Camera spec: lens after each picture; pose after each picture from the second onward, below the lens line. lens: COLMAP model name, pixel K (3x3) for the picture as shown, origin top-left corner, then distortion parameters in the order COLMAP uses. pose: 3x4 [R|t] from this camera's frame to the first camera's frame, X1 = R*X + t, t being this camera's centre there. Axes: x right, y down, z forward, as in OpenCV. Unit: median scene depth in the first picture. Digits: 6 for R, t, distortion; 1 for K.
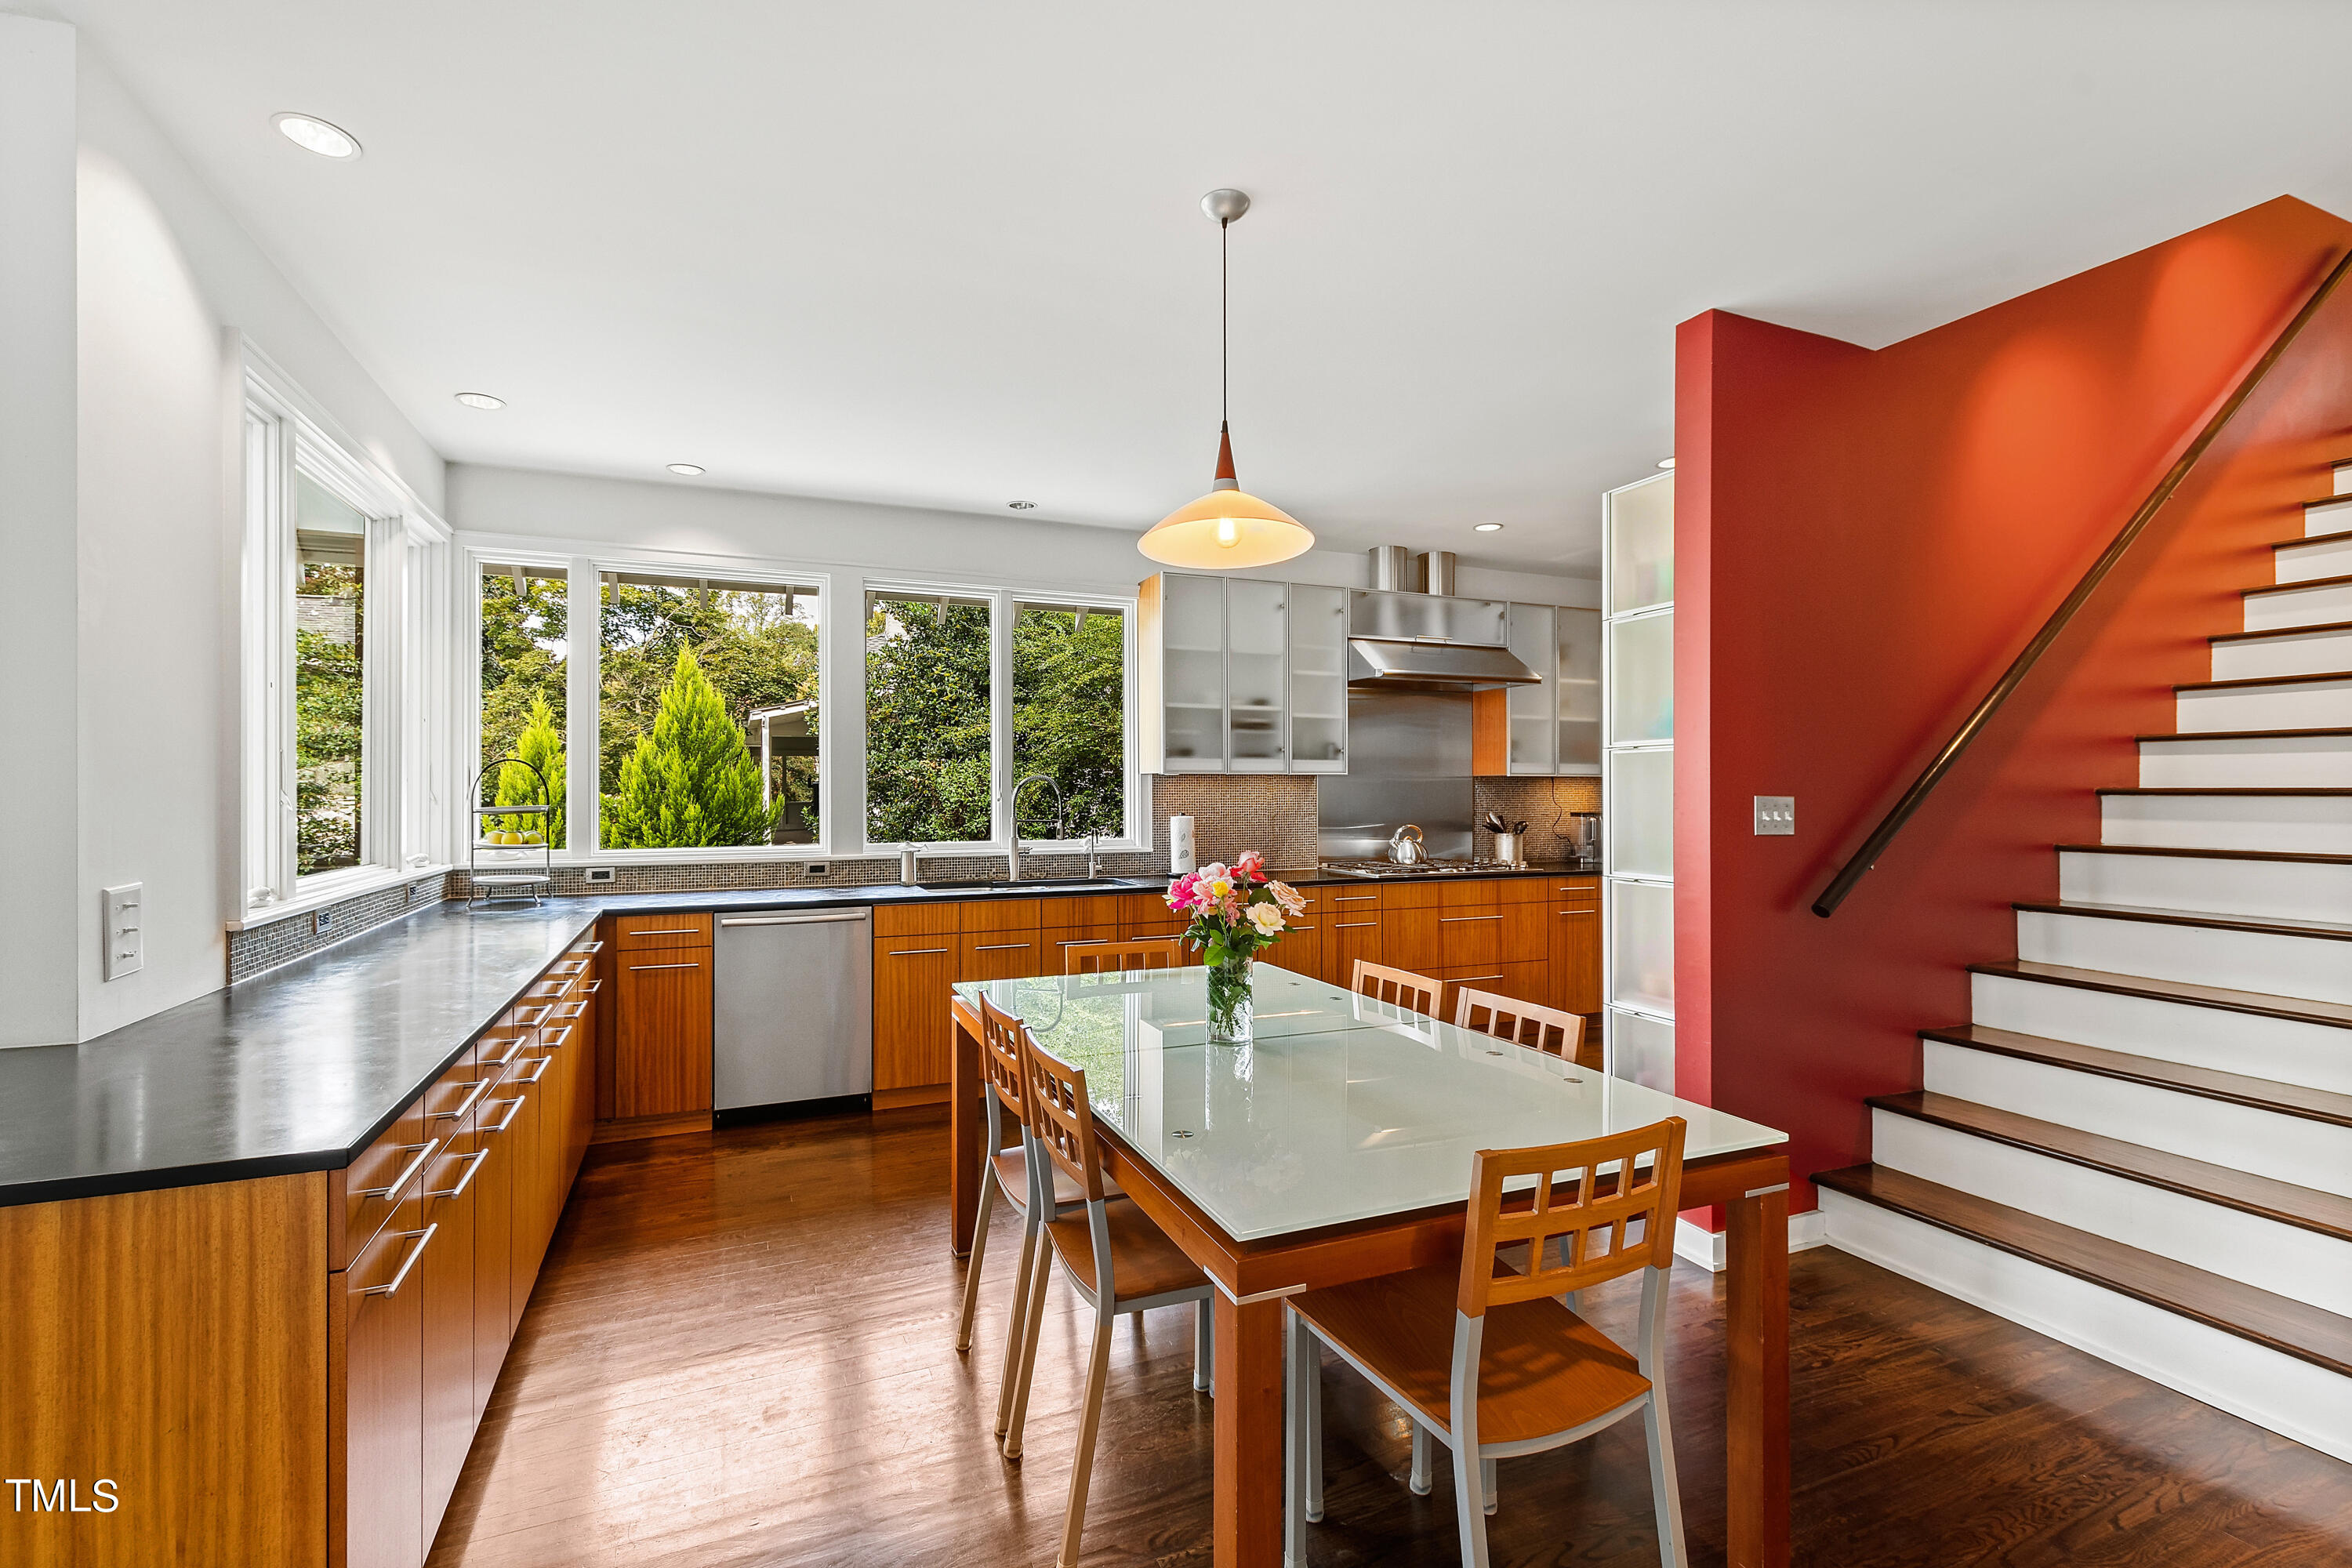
lens RADIAL K [[1047.2, 0, 1188.1], [0, 1047.2, 797.0], [0, 0, 1]] dist [0.002663, -0.005484]
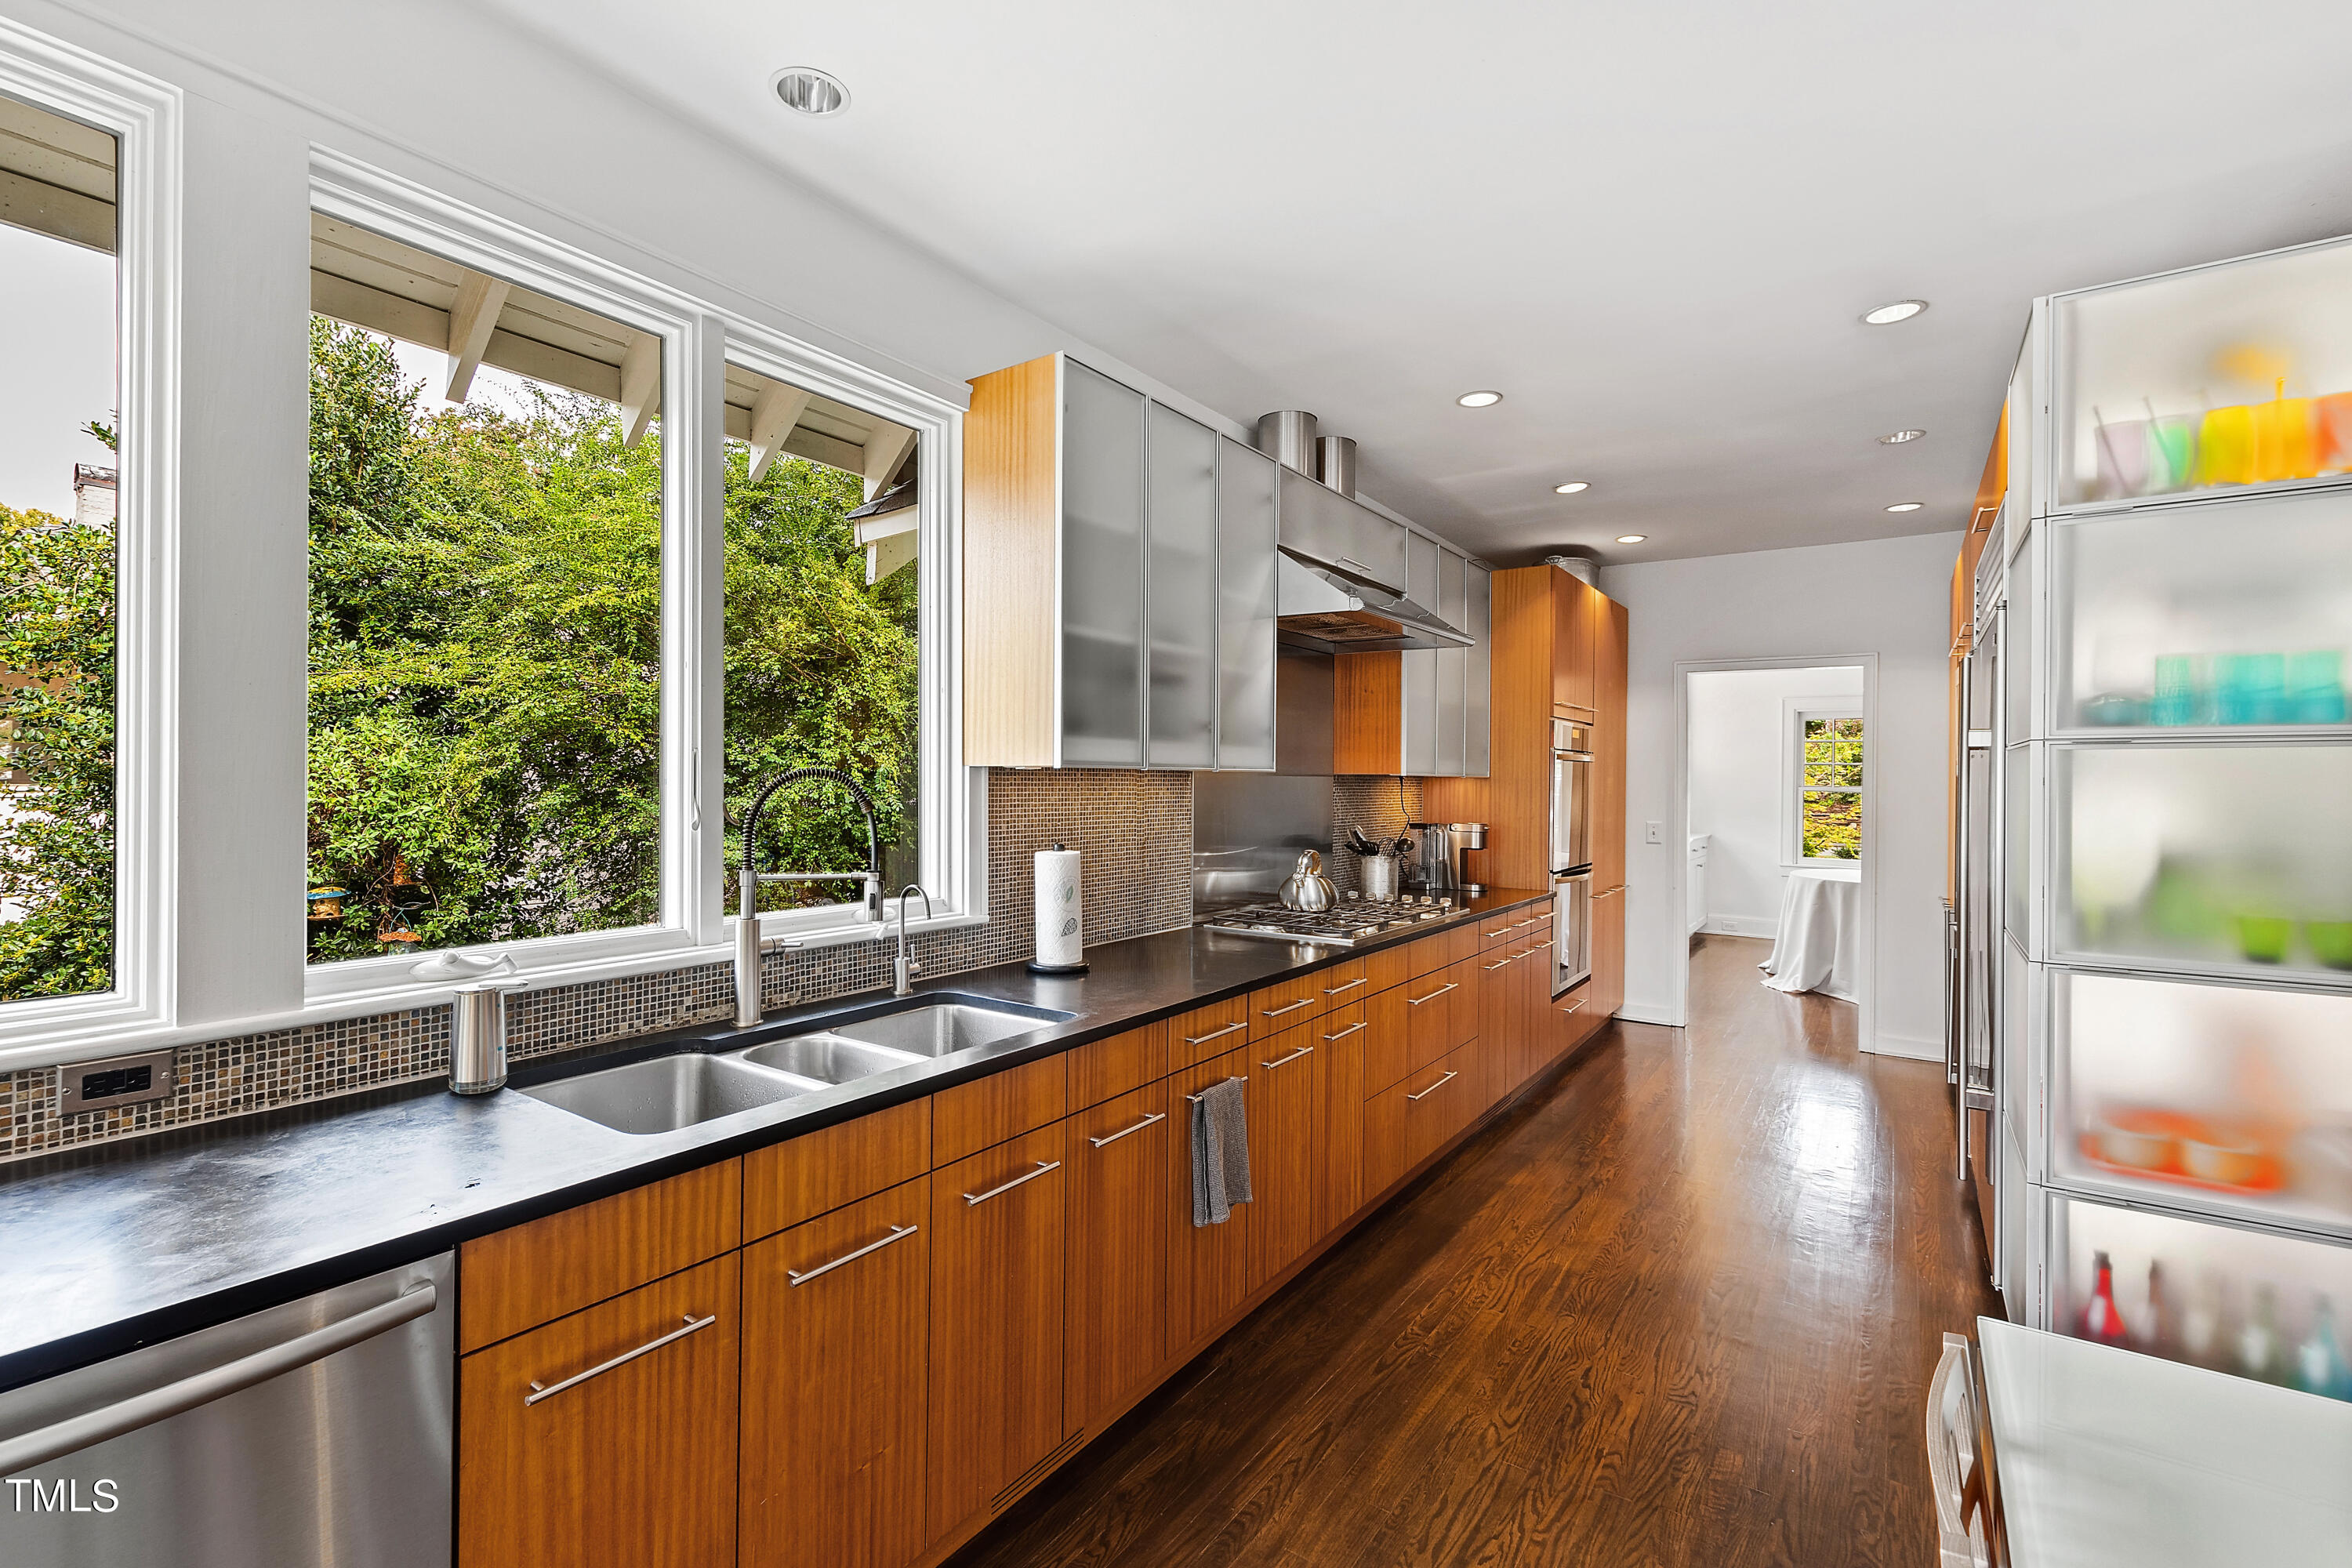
lens RADIAL K [[1047.2, 0, 1157.8], [0, 1047.2, 784.1], [0, 0, 1]] dist [0.002663, -0.005484]
pose [[0.854348, 0.005379, 0.519674, -0.227119], [-0.004334, 0.999985, -0.003226, -0.012009], [-0.519684, 0.000504, 0.854359, 0.530499]]
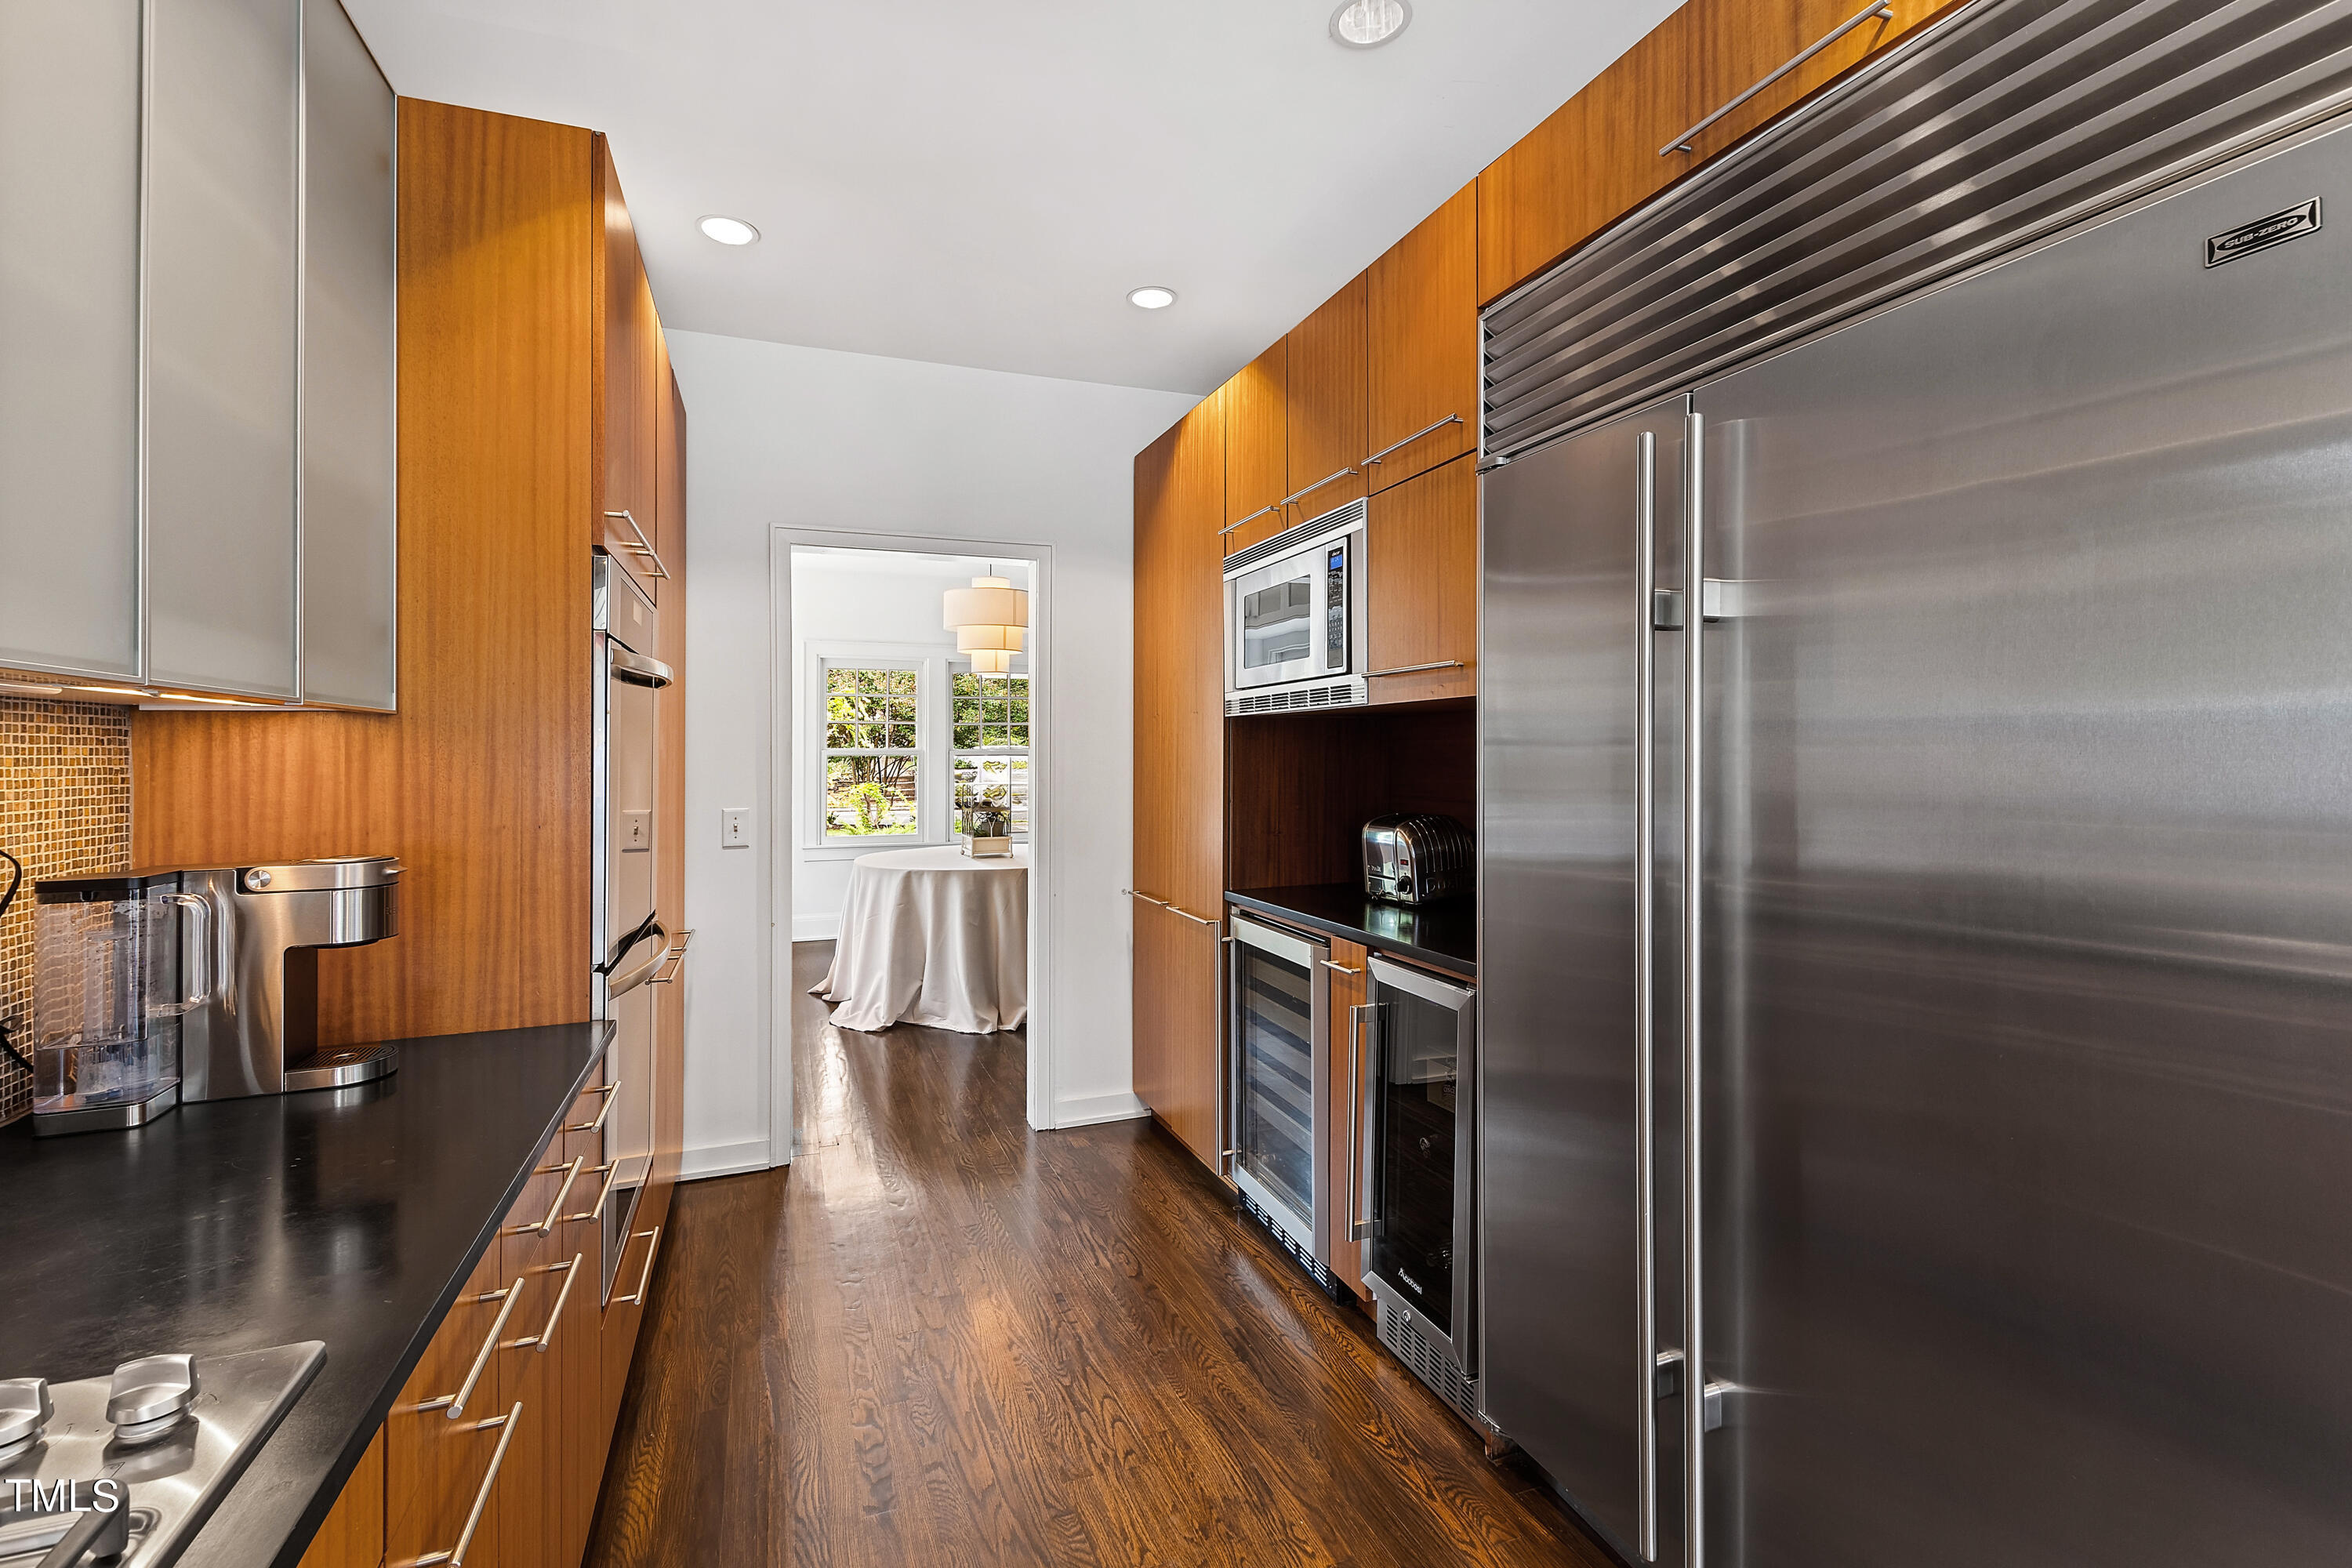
lens RADIAL K [[1047.2, 0, 1172.8], [0, 1047.2, 747.8], [0, 0, 1]] dist [0.002663, -0.005484]
pose [[0.054819, 0.003718, 0.998489, 0.215365], [0.003809, 0.999985, -0.003933, -0.009823], [-0.998489, 0.004019, 0.054804, 0.929708]]
